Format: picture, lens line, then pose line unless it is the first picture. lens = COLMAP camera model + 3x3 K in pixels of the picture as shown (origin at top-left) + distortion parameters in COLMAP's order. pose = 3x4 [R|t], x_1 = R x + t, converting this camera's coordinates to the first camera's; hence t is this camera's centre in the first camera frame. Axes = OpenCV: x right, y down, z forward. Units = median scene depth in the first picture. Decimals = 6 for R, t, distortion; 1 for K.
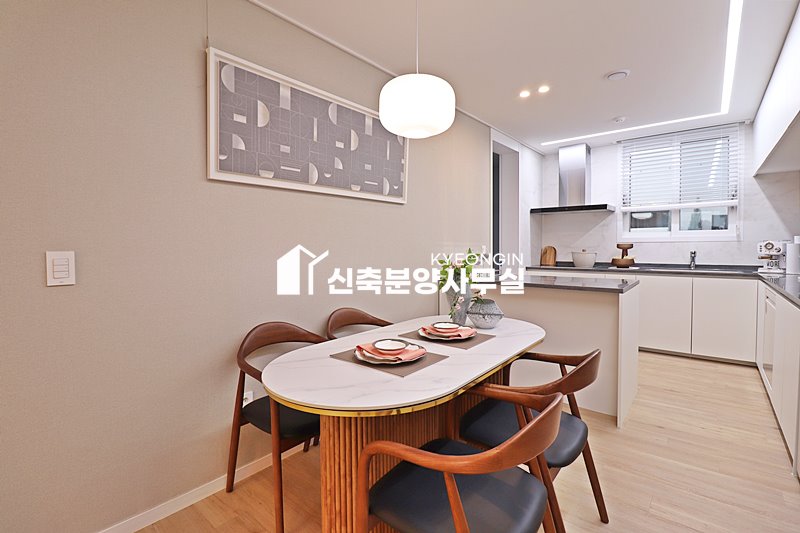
lens RADIAL K [[366.9, 0, 401.4], [0, 366.9, 255.8], [0, 0, 1]] dist [-0.000179, -0.012428]
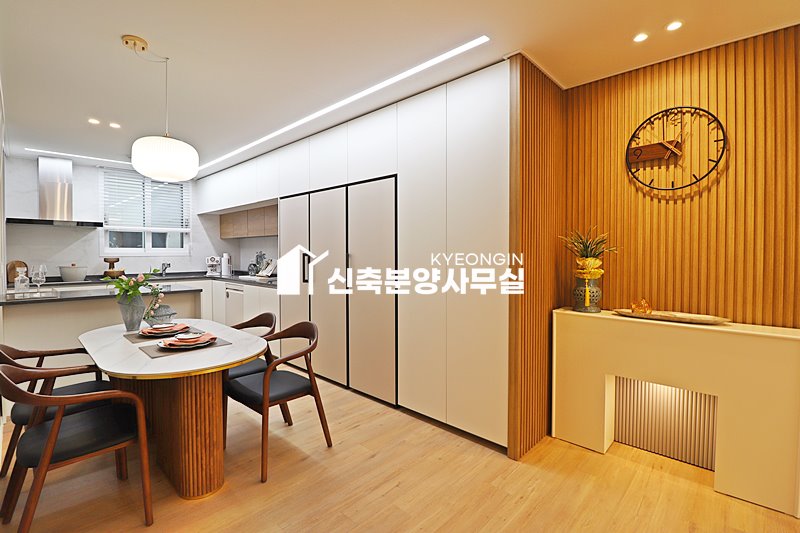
lens RADIAL K [[369.8, 0, 401.3], [0, 369.8, 254.8], [0, 0, 1]] dist [-0.001916, -0.012661]
pose [[0.063344, 0.000010, 0.997992, -0.479298], [0.026933, 0.999636, -0.001720, -0.016227], [-0.997628, 0.026987, 0.063321, 0.028418]]
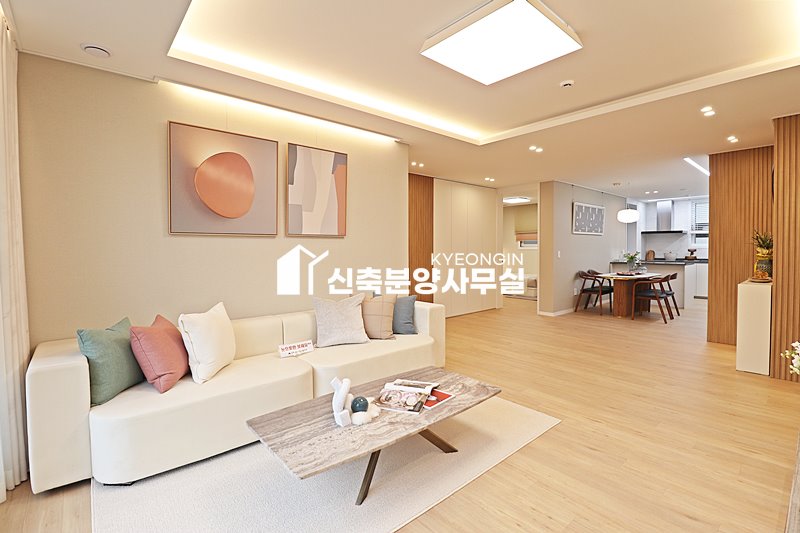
lens RADIAL K [[369.8, 0, 401.3], [0, 369.8, 254.8], [0, 0, 1]] dist [-0.001916, -0.012661]
pose [[0.987784, 0.008400, -0.155605, -0.697918], [-0.009652, 0.999927, -0.007289, 0.029804], [0.155532, 0.008702, 0.987793, -1.322230]]
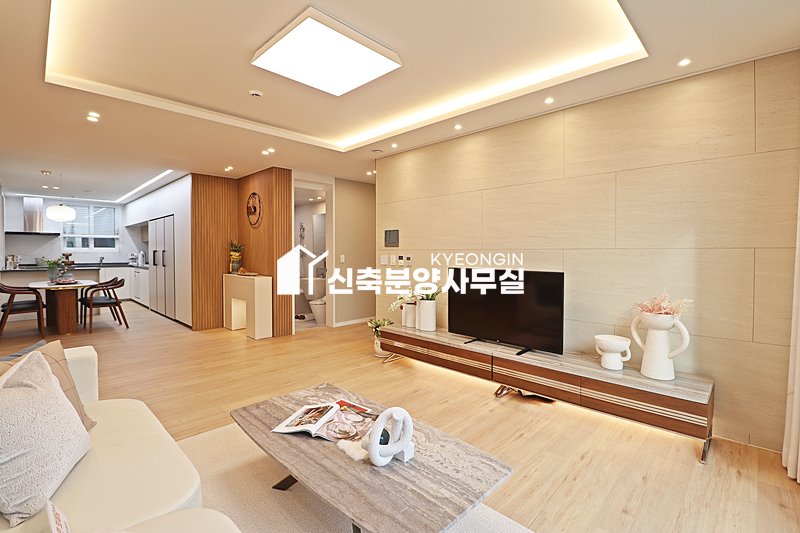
lens RADIAL K [[366.9, 0, 401.4], [0, 366.9, 255.8], [0, 0, 1]] dist [-0.000179, -0.012428]
pose [[0.076652, -0.000872, 0.997058, -1.193881], [0.025191, 0.999682, -0.001063, 0.026842], [-0.996740, 0.025198, 0.076649, -0.930110]]
